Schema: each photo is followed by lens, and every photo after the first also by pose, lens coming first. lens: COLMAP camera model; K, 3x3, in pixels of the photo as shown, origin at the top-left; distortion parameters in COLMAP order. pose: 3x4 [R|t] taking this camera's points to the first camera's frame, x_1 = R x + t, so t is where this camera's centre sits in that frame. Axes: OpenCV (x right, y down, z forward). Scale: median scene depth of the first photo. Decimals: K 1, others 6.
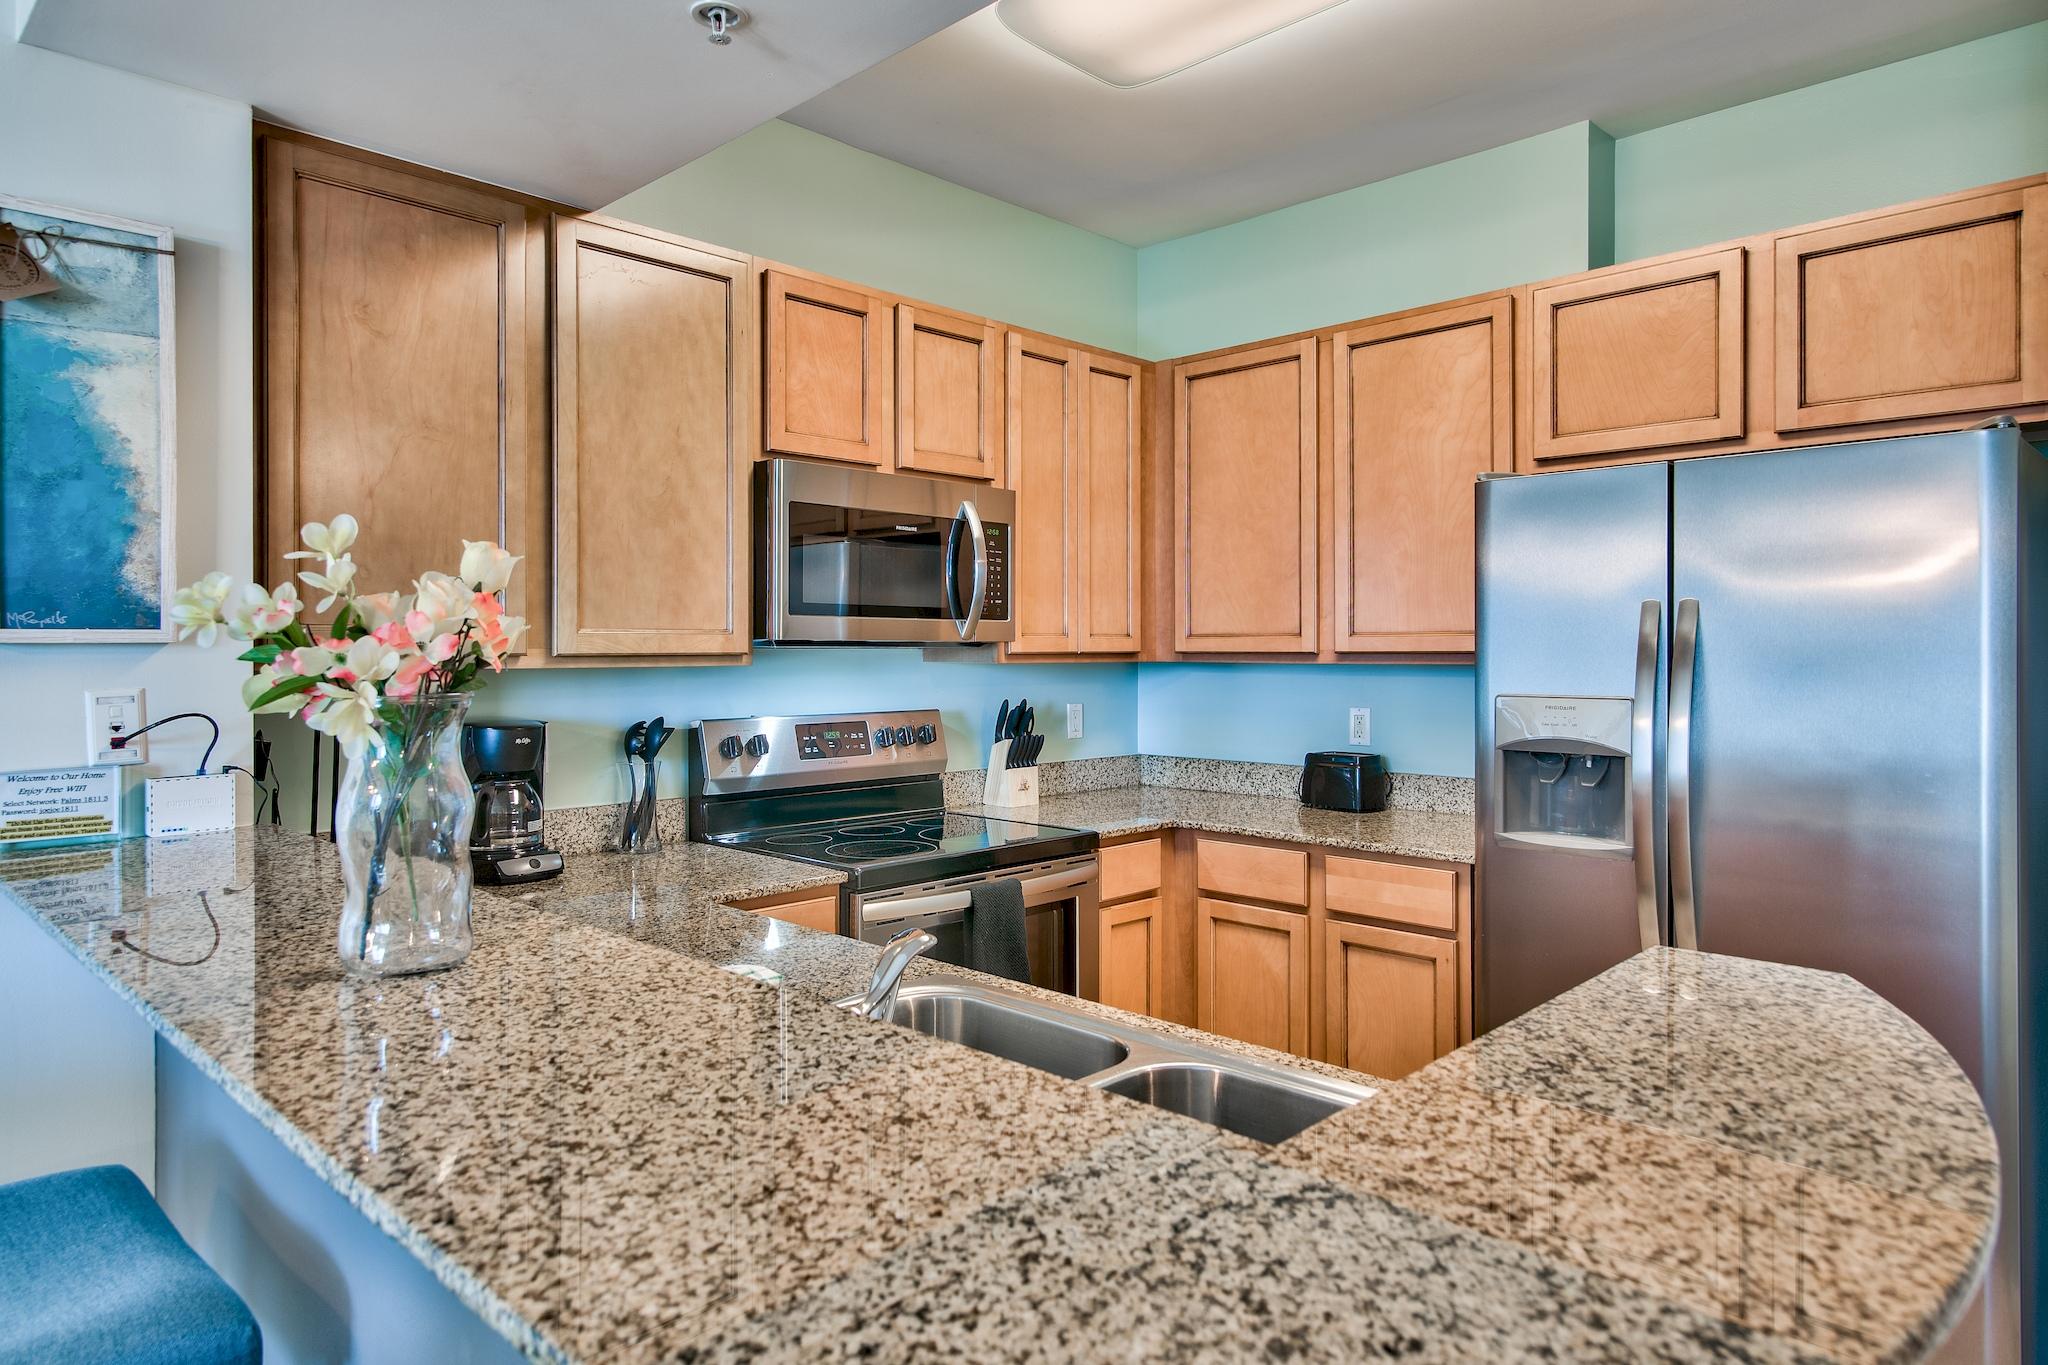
lens RADIAL K [[1197.2, 0, 1018.9], [0, 1197.2, 664.2], [0, 0, 1]] dist [0.008528, 0.000741]
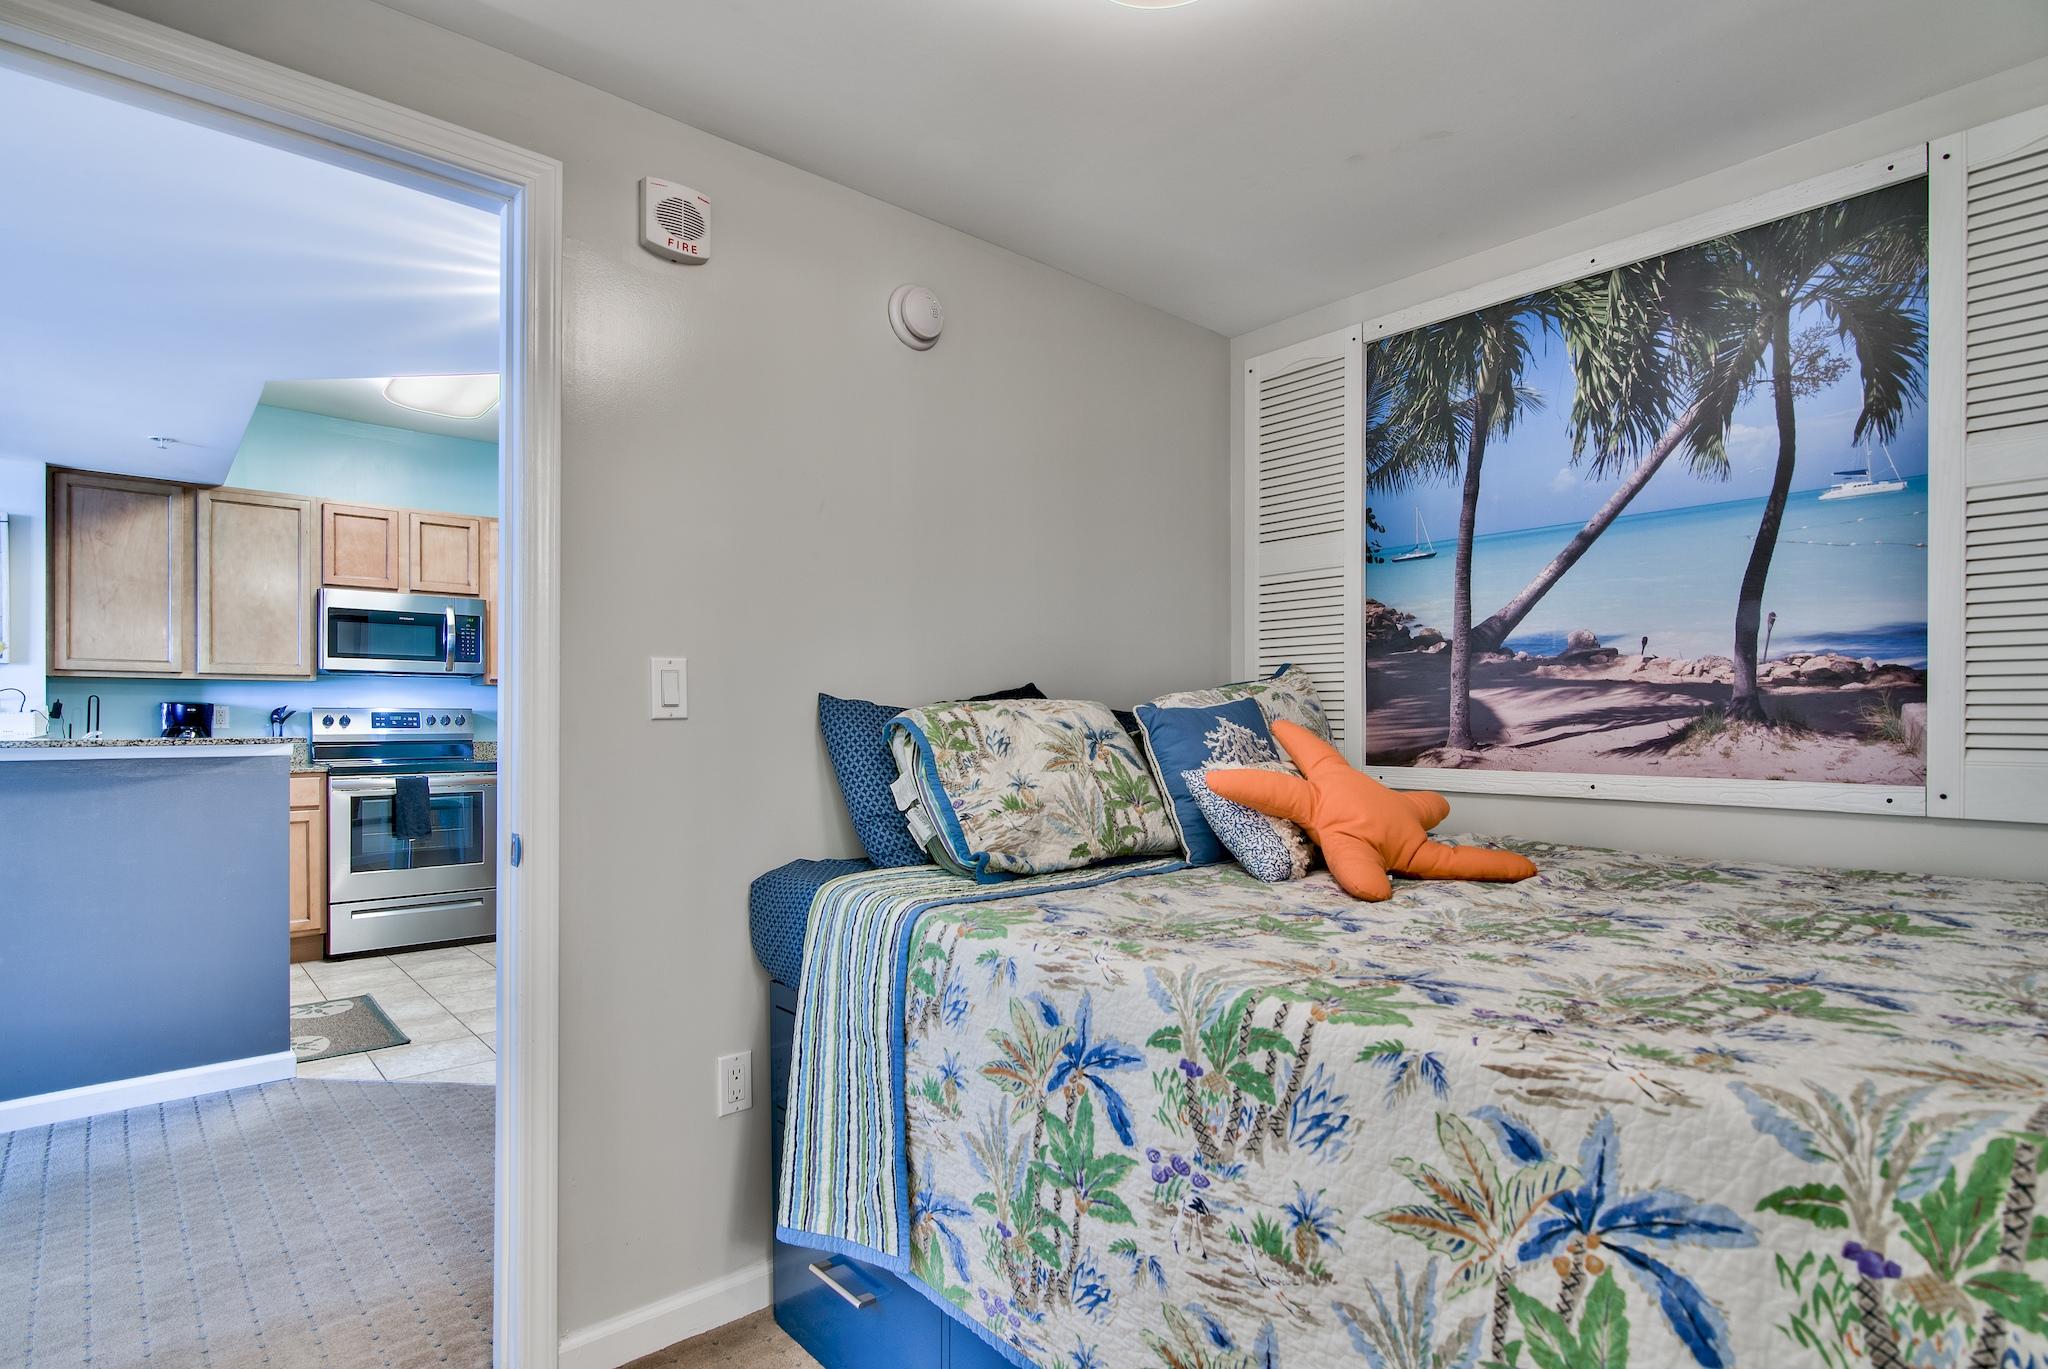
lens RADIAL K [[1004.9, 0, 1013.3], [0, 1004.9, 714.1], [0, 0, 1]] dist [-0.000658, -0.000326]
pose [[0.996874, 0.003807, -0.078910, 1.140539], [-0.004730, 0.999922, -0.011521, 0.073236], [0.078860, 0.011858, 0.996815, -0.707308]]
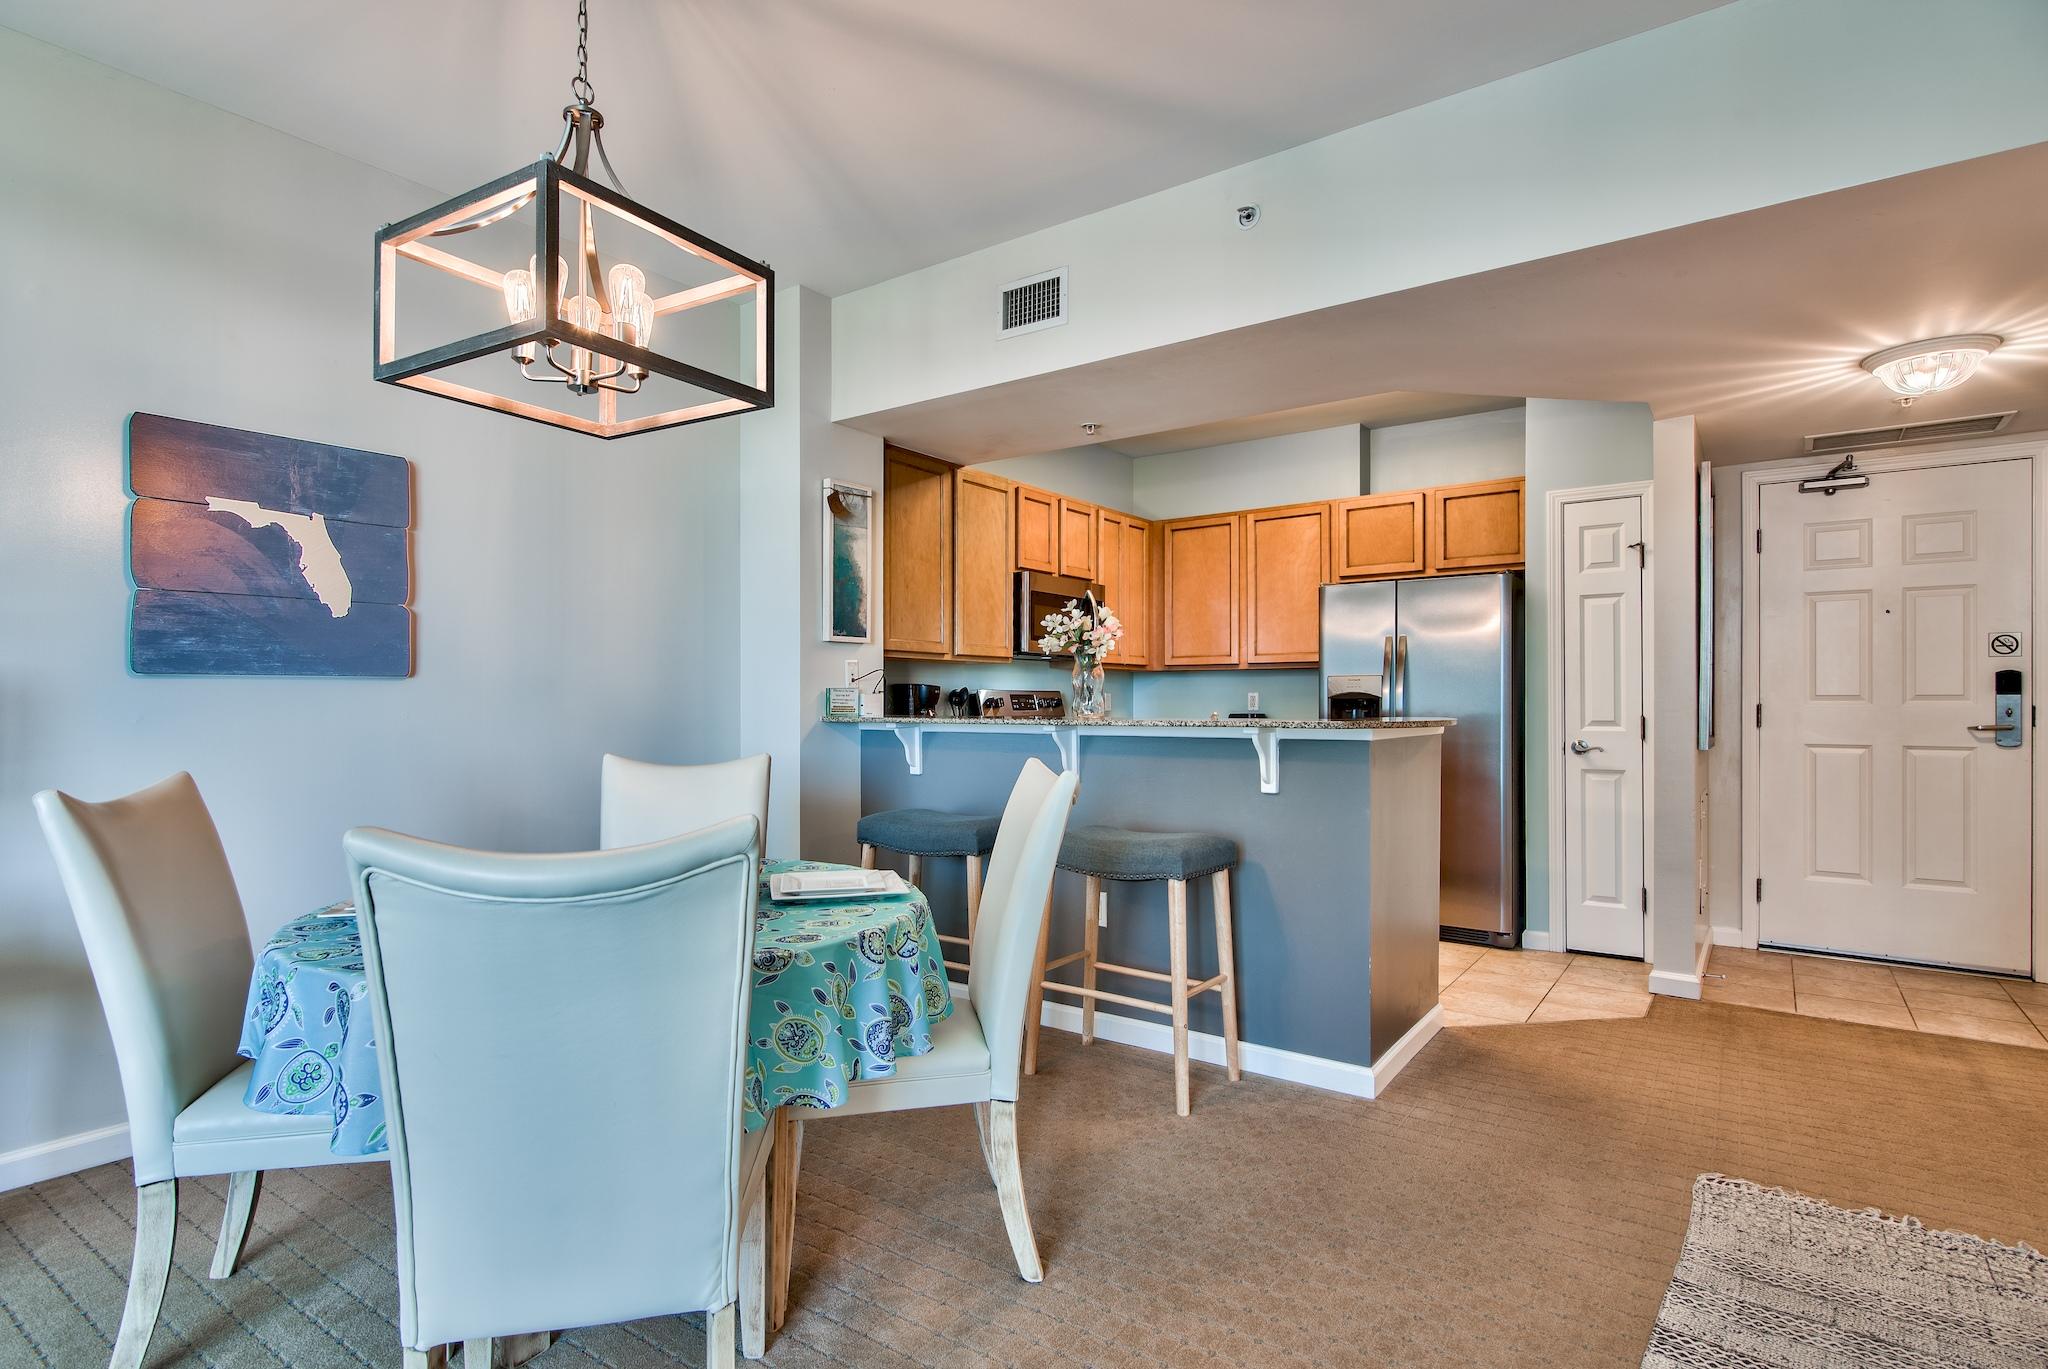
lens RADIAL K [[1004.9, 0, 1013.3], [0, 1004.9, 714.1], [0, 0, 1]] dist [-0.000658, -0.000326]
pose [[0.989667, -0.001275, 0.143377, -0.460121], [0.001290, 0.999999, -0.000009, 0.090277], [-0.143376, 0.000194, 0.989668, -0.804903]]
